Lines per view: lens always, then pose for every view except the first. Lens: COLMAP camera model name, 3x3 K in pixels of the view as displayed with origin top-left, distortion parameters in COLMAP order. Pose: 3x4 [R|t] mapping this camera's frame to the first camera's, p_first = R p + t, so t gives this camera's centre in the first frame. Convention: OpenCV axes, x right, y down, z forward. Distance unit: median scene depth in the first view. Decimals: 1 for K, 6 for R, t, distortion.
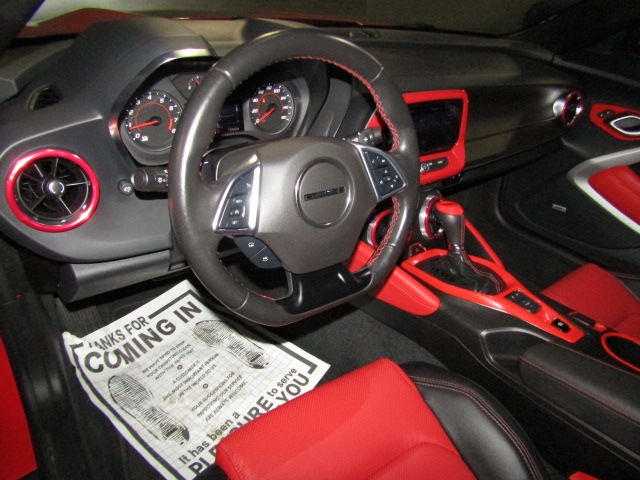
lens RADIAL K [[461.6, 0, 313.5], [0, 461.6, 244.3], [0, 0, 1]] dist [-0.015268, 0.011259]
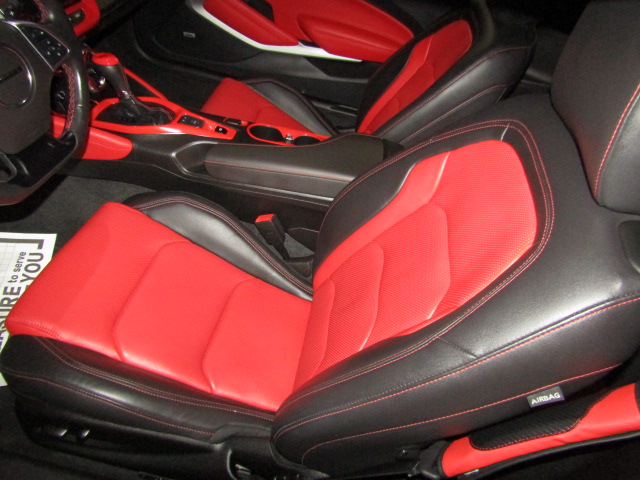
lens RADIAL K [[461.6, 0, 321.7], [0, 461.6, 245.8], [0, 0, 1]] dist [-0.015268, 0.011259]
pose [[0.718615, -0.440144, 0.538391, -0.134156], [0.231319, 0.881416, 0.411821, -0.018132], [-0.655808, -0.171401, 0.735213, -0.258543]]
